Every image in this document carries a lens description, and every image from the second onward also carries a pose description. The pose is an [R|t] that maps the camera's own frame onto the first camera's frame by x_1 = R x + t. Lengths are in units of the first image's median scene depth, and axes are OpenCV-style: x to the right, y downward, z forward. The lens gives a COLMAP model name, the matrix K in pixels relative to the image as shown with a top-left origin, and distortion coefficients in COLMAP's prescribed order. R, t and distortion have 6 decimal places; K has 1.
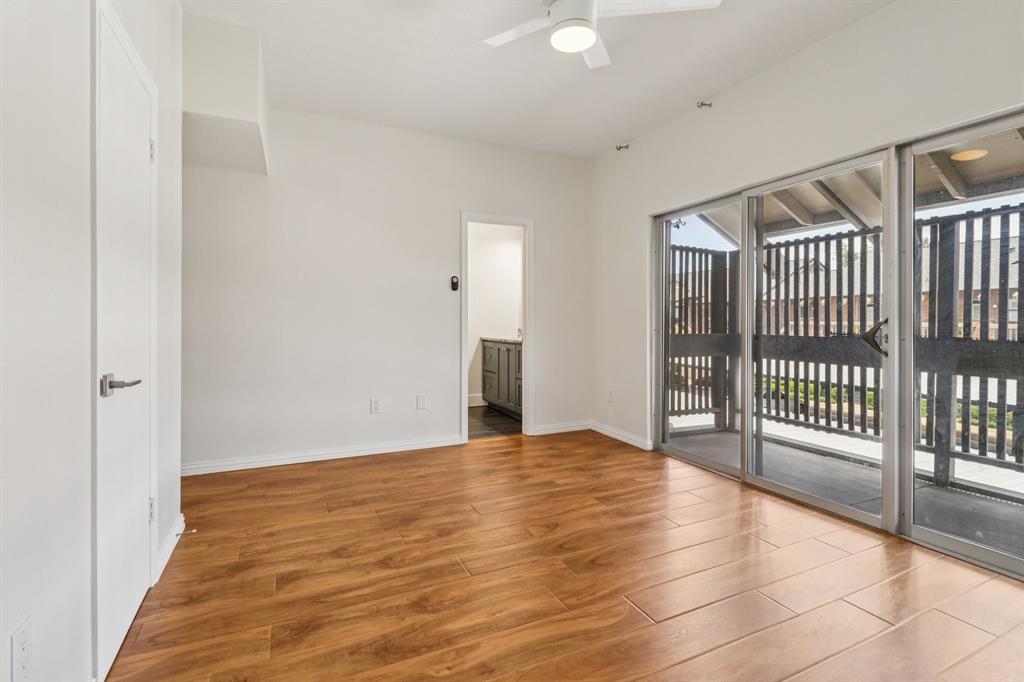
lens RADIAL K [[473.9, 0, 503.2], [0, 473.9, 335.2], [0, 0, 1]] dist [0.004018, -0.009849]
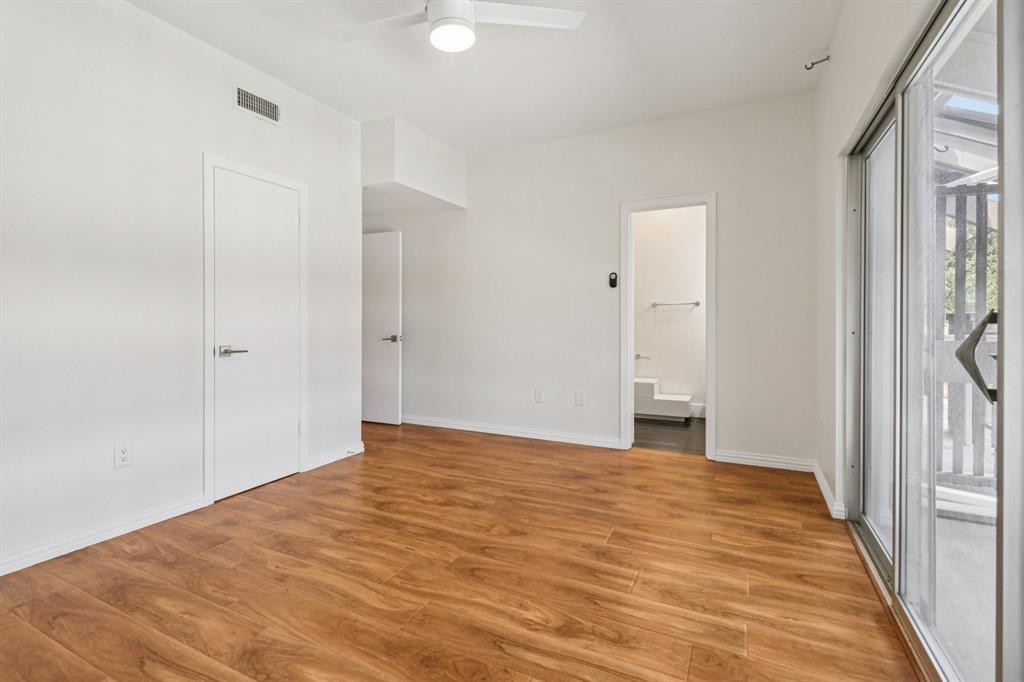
lens RADIAL K [[473.9, 0, 517.9], [0, 473.9, 332.3], [0, 0, 1]] dist [0.004018, -0.009849]
pose [[0.636372, 0.022069, -0.771066, 0.766956], [-0.026526, 0.999626, 0.006719, -0.007026], [0.770926, 0.016178, 0.636719, 0.356753]]
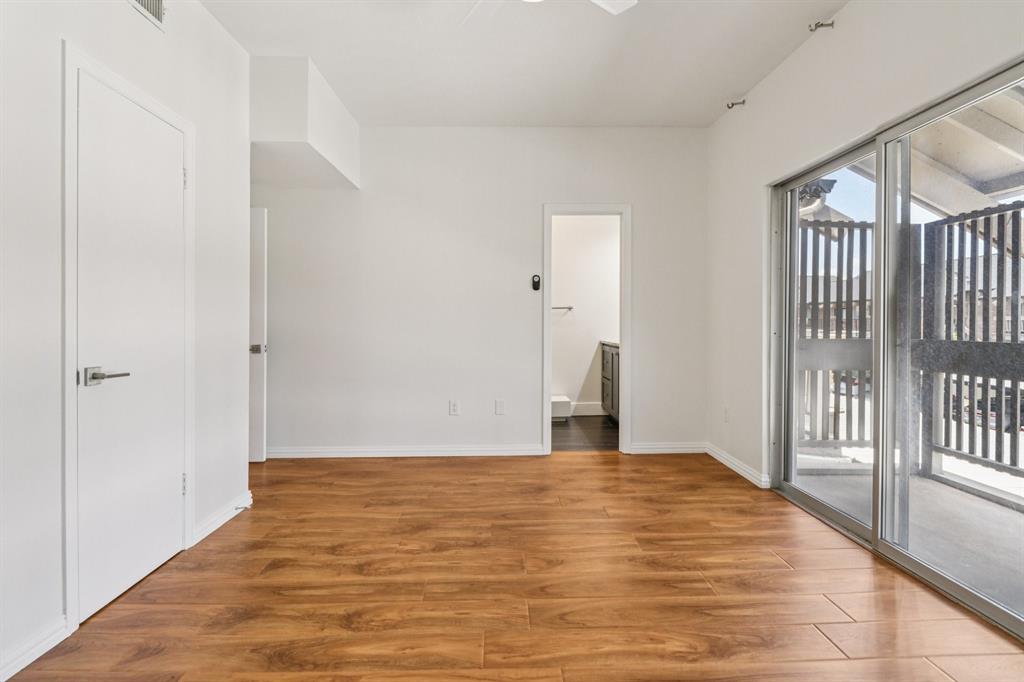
lens RADIAL K [[473.9, 0, 512.9], [0, 473.9, 346.6], [0, 0, 1]] dist [0.004018, -0.009849]
pose [[0.920289, 0.015170, -0.390946, 0.334230], [-0.009529, 0.999821, 0.016365, -0.001195], [0.391124, -0.011335, 0.920268, 0.169776]]
